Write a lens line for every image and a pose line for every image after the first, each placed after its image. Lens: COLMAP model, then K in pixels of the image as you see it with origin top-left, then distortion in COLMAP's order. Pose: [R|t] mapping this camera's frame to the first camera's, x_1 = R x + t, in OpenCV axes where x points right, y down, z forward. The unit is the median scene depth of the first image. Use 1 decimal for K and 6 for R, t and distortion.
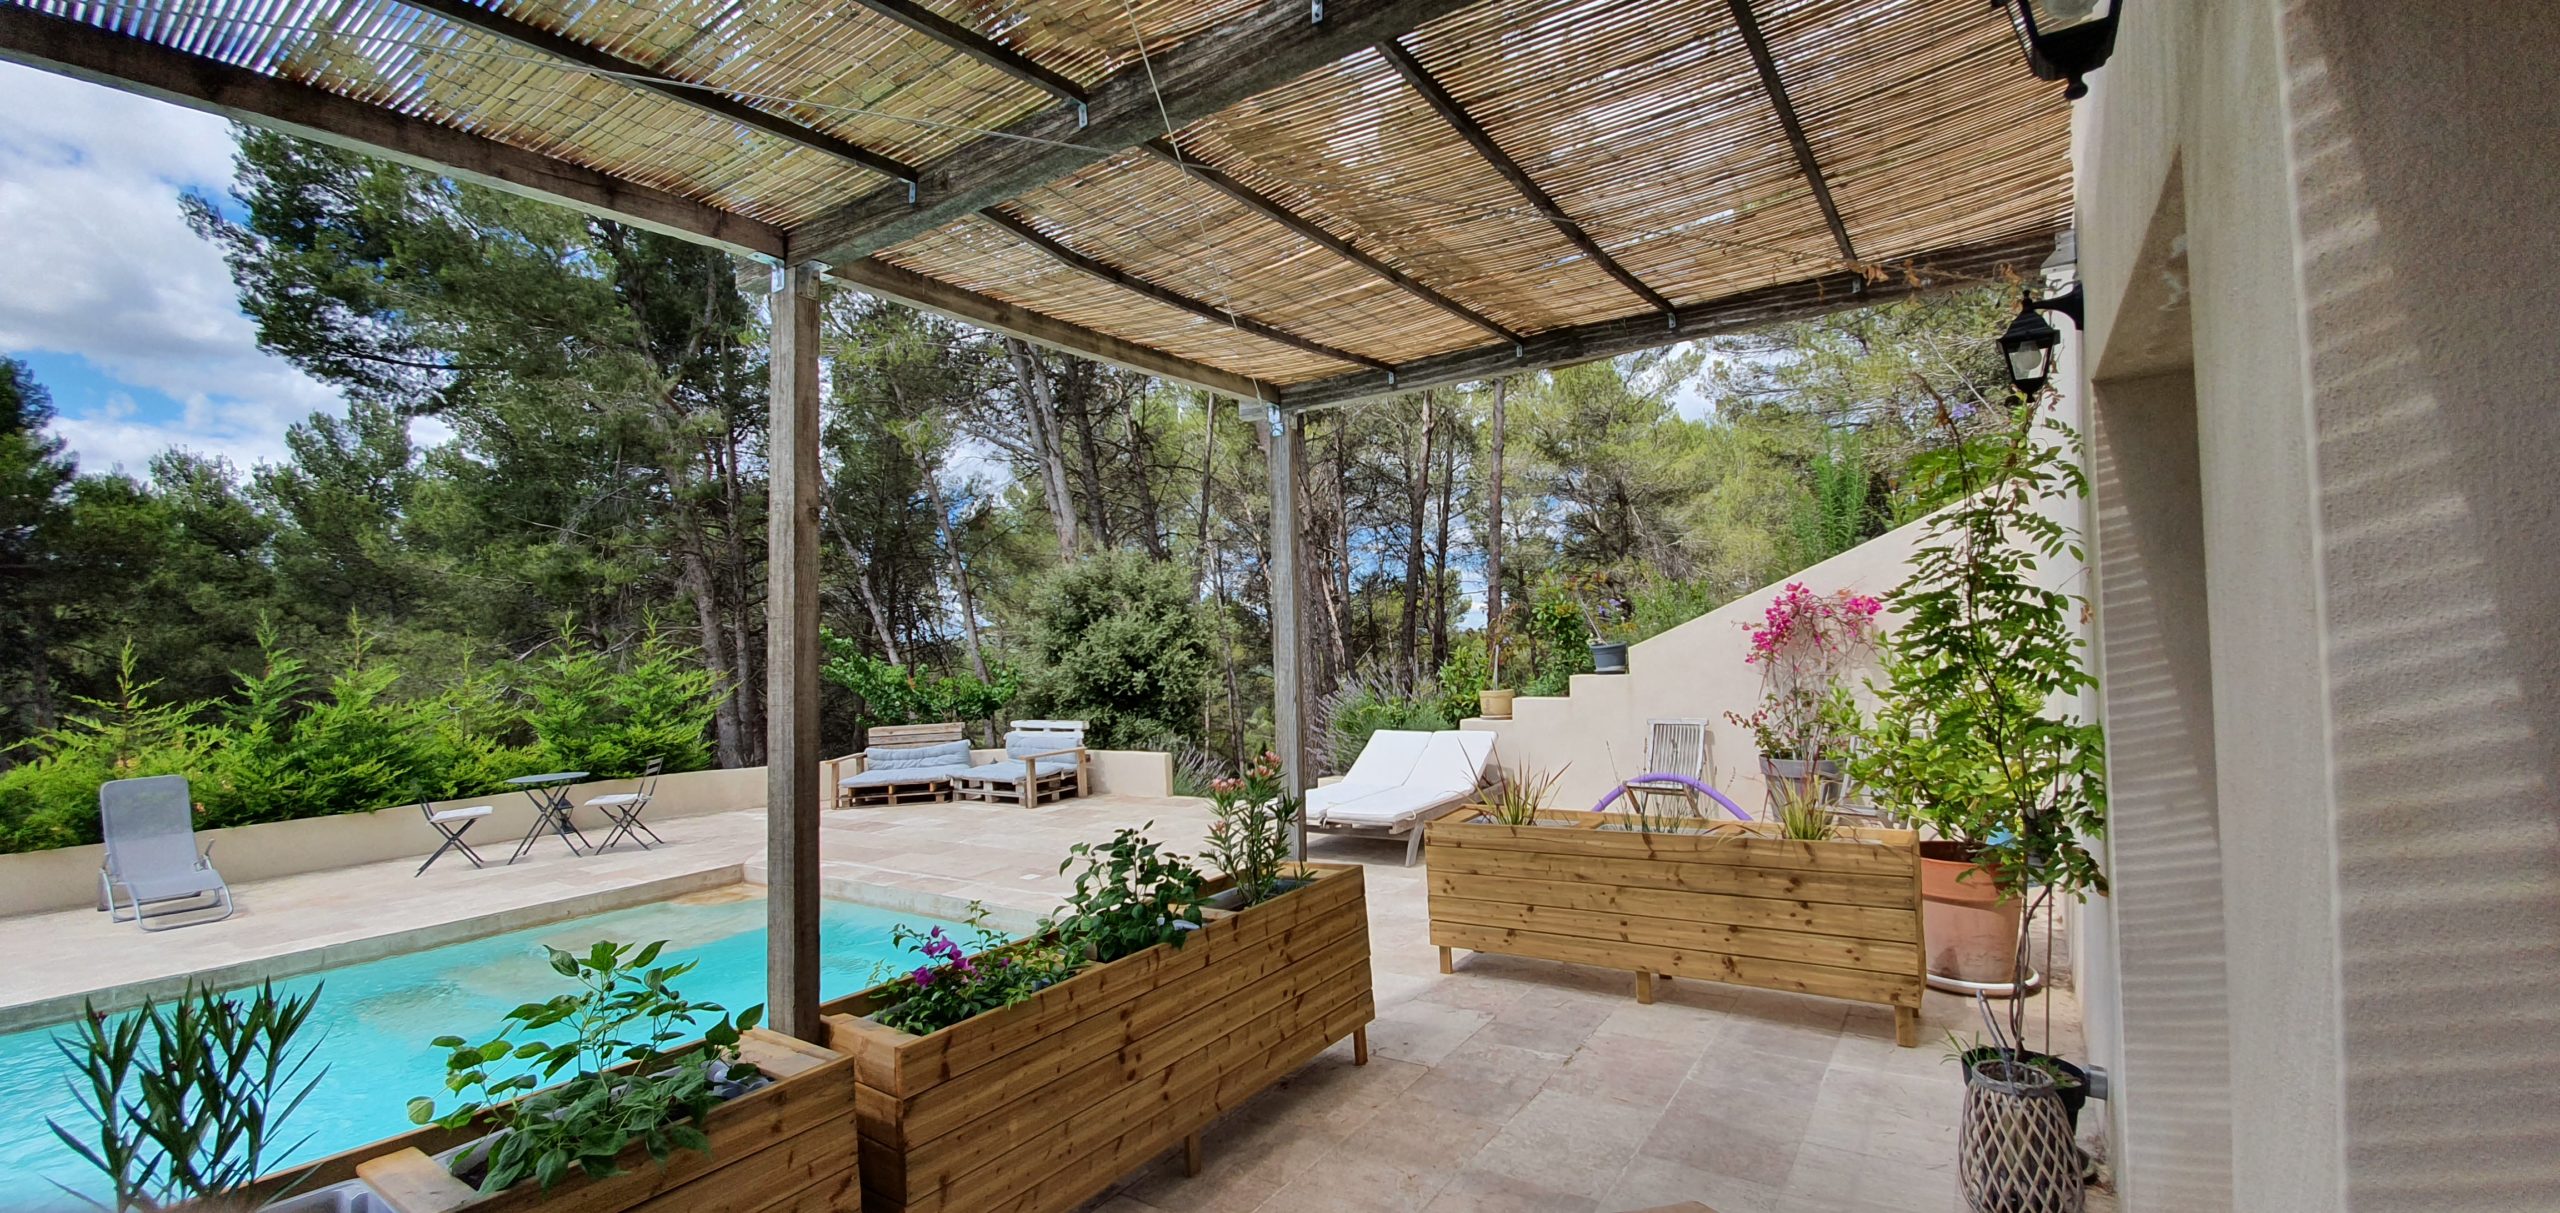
lens RADIAL K [[1070.0, 0, 1298.1], [0, 1070.0, 561.2], [0, 0, 1]] dist [0.043716, -0.030403]
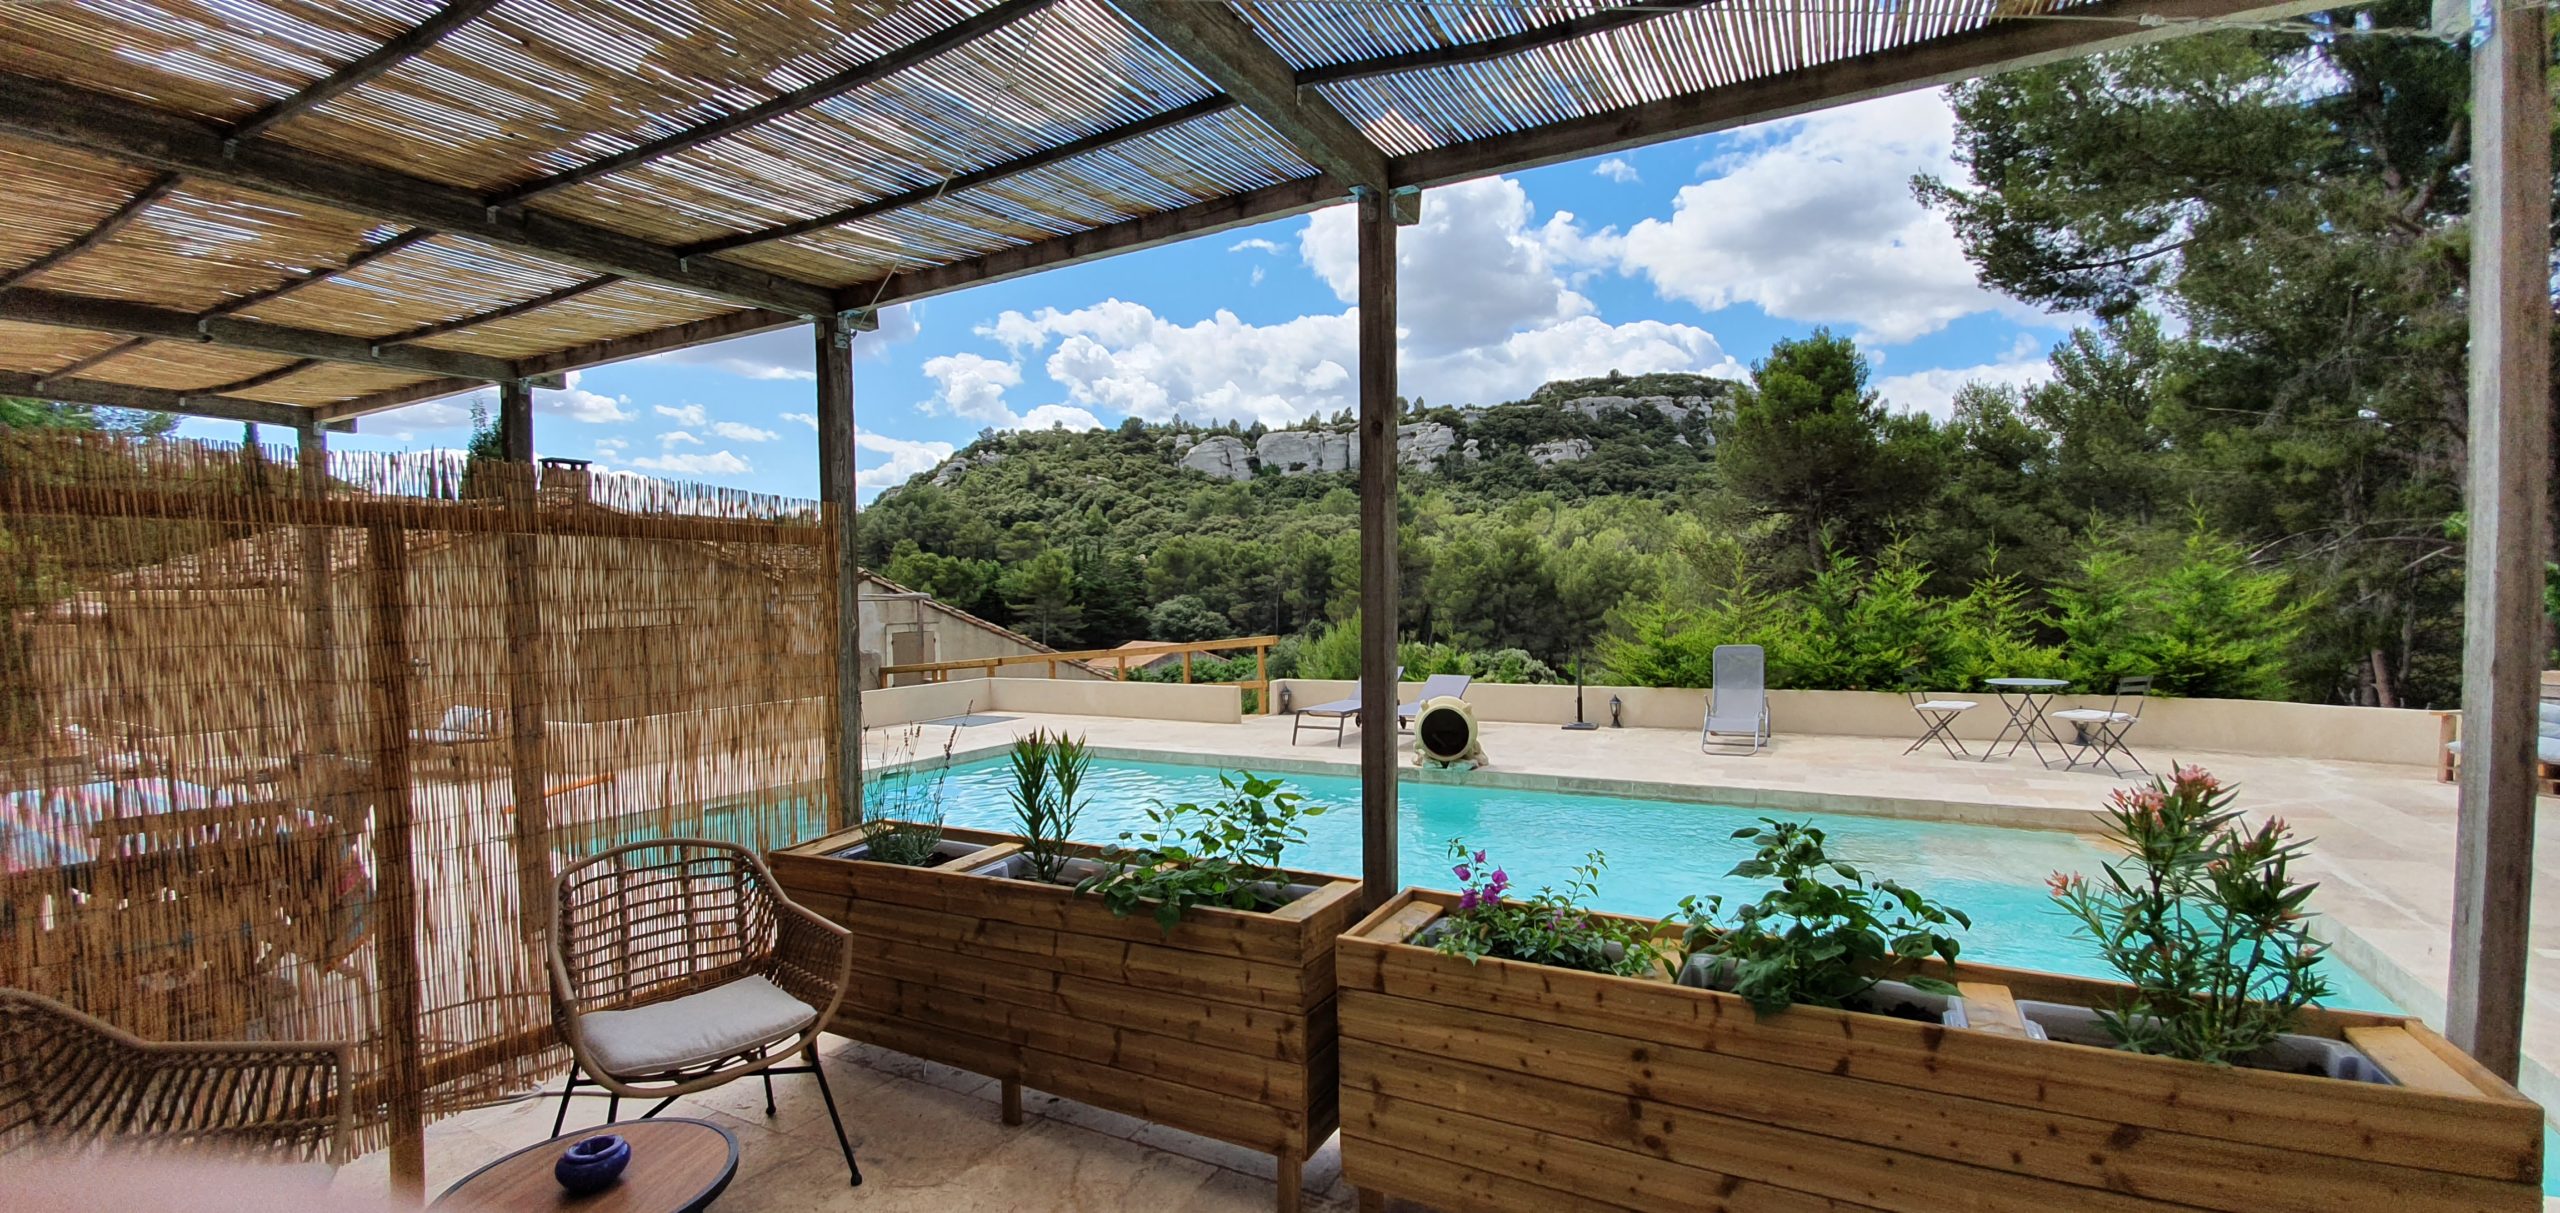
lens RADIAL K [[1070.0, 0, 1298.1], [0, 1070.0, 561.2], [0, 0, 1]] dist [0.043716, -0.030403]
pose [[0.095496, 0.006205, -0.995410, 0.110805], [0.086466, 0.996149, 0.014505, 0.012421], [0.991667, -0.087455, 0.094592, 0.151050]]
